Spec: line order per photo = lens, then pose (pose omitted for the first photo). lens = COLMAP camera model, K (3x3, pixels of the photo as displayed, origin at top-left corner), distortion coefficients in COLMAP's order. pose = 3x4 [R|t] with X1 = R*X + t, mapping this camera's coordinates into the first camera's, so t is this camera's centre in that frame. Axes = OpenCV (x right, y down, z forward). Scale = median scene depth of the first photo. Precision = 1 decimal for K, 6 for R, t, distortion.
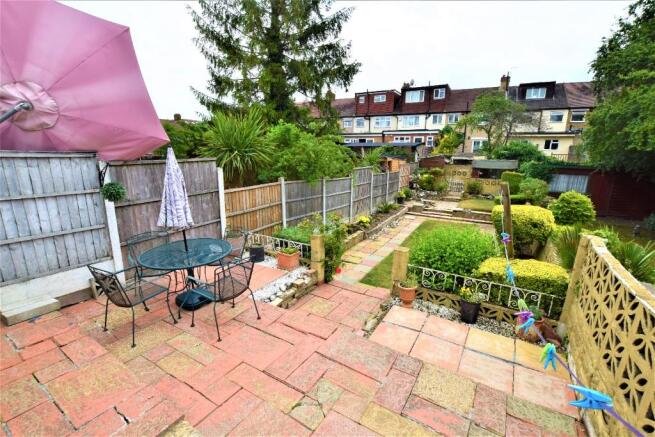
lens RADIAL K [[293.8, 0, 328.0], [0, 293.8, 218.2], [0, 0, 1]] dist [-0.001906, -0.000081]
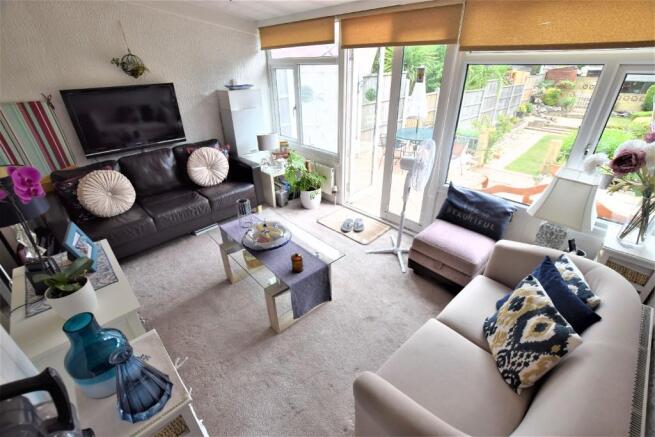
lens RADIAL K [[293.8, 0, 328.8], [0, 293.8, 218.8], [0, 0, 1]] dist [-0.001906, -0.000081]
pose [[0.970913, 0.103608, -0.215853, -0.132412], [-0.042081, 0.961334, 0.272150, 0.034575], [0.235704, -0.255151, 0.937732, -0.192221]]
